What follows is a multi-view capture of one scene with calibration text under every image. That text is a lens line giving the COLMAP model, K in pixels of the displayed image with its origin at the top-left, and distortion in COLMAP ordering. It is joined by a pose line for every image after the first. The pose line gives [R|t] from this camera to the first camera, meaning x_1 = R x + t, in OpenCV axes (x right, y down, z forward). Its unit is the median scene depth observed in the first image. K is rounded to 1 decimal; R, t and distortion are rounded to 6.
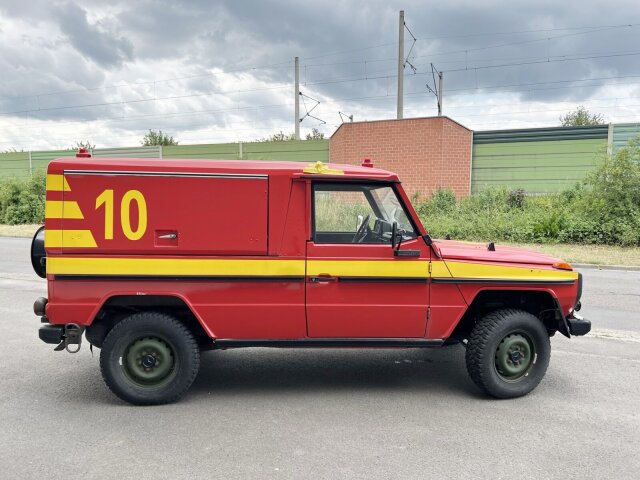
lens RADIAL K [[480.9, 0, 320.0], [0, 480.9, 240.0], [0, 0, 1]] dist [0.024520, -0.026222]
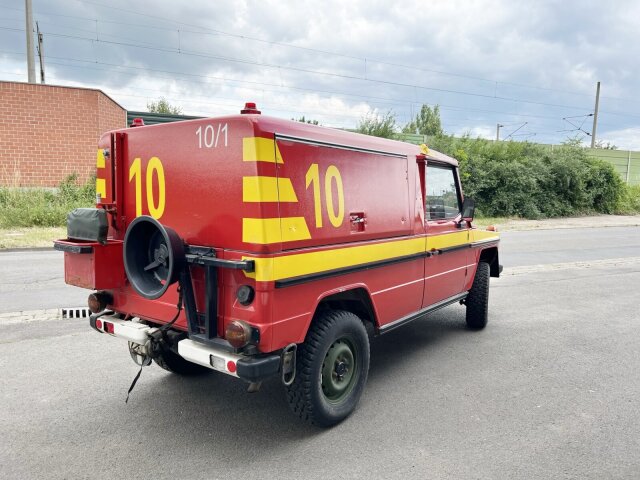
lens RADIAL K [[488.6, 0, 320.0], [0, 488.6, 240.0], [0, 0, 1]] dist [0.031975, -0.011657]
pose [[0.651086, -0.075528, 0.755237, -1.034437], [0.053082, 0.997131, 0.053957, -0.023650], [-0.757146, 0.004959, 0.653227, 0.475952]]
